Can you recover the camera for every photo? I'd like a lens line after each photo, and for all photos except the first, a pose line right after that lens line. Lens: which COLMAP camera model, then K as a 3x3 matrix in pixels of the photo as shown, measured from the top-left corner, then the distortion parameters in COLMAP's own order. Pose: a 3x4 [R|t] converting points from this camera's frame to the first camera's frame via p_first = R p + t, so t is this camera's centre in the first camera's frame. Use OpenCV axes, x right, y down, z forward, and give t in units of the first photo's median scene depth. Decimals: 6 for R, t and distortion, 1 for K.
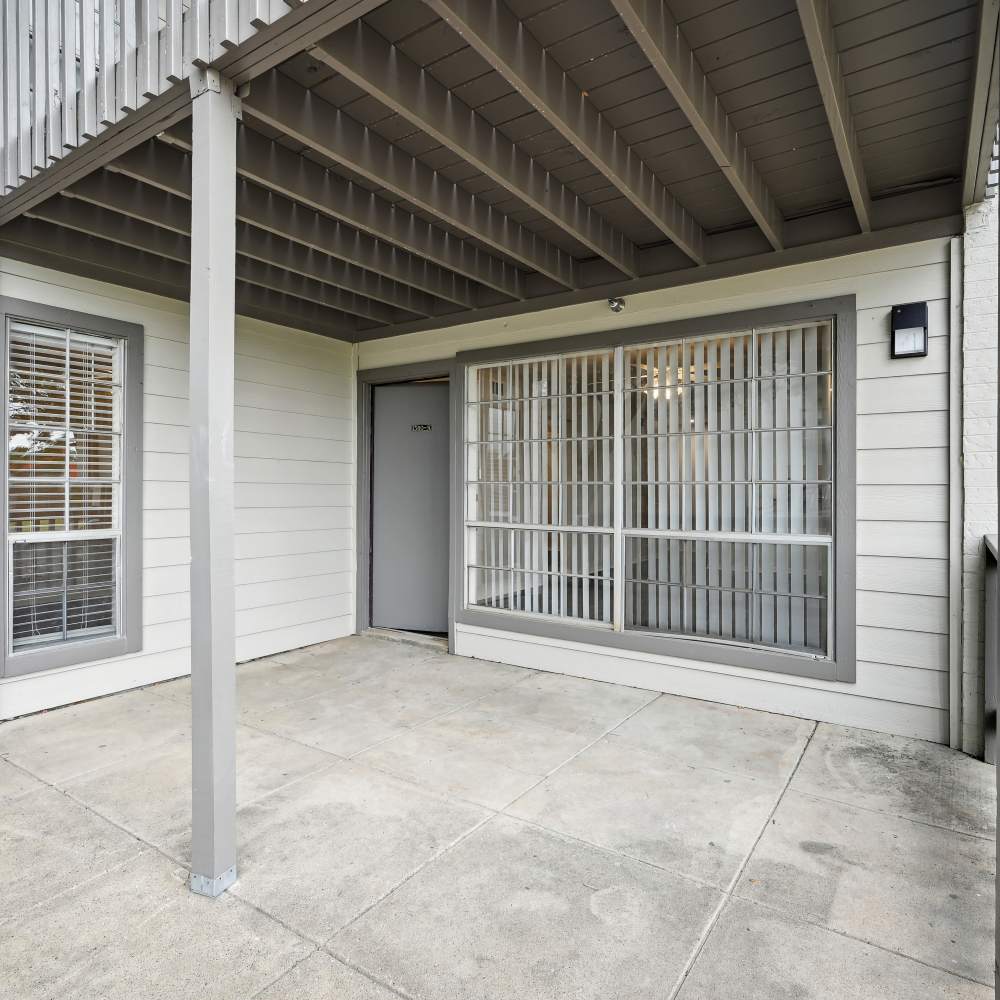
lens RADIAL K [[643.9, 0, 493.5], [0, 643.9, 484.9], [0, 0, 1]] dist [0.002548, 0.002085]
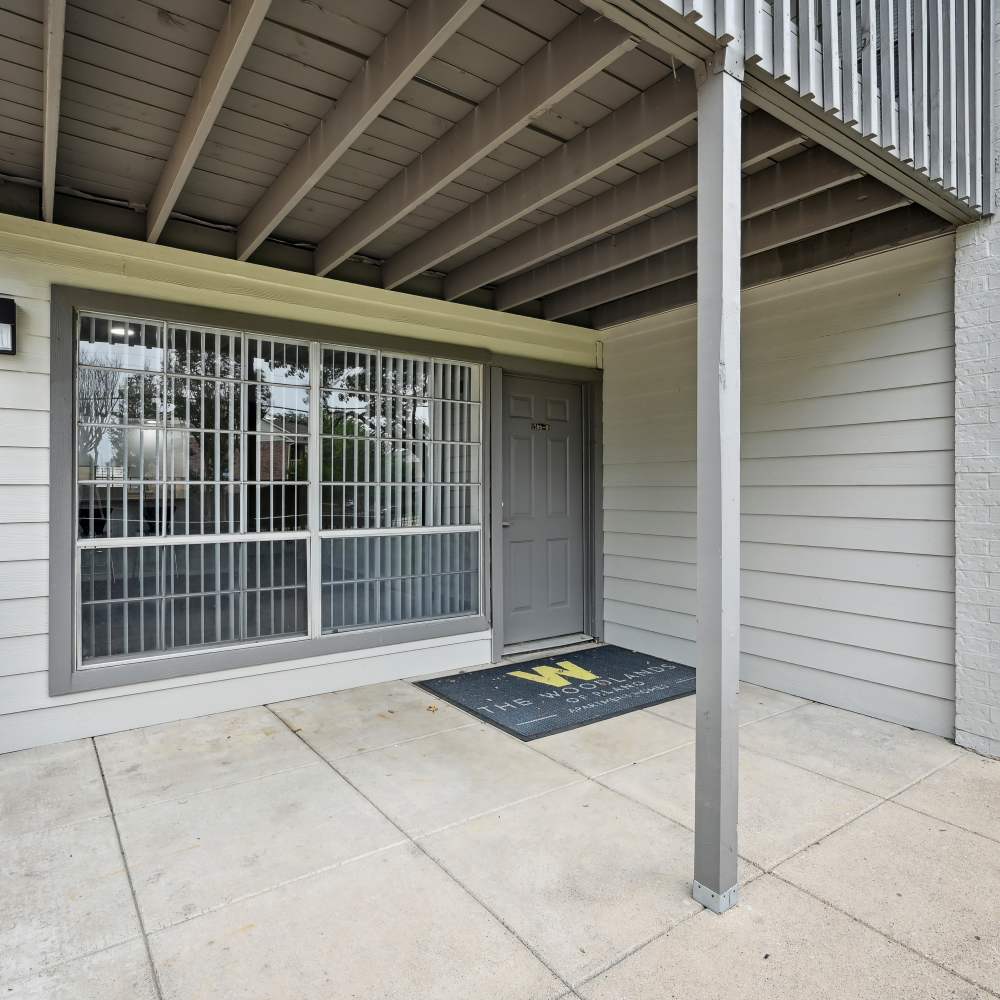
lens RADIAL K [[643.9, 0, 493.5], [0, 643.9, 484.9], [0, 0, 1]] dist [0.002548, 0.002085]
pose [[0.344546, 0.010257, 0.938714, -0.615577], [-0.005176, 0.999946, -0.009026, 0.005880], [-0.938755, -0.001749, 0.344580, 0.419032]]
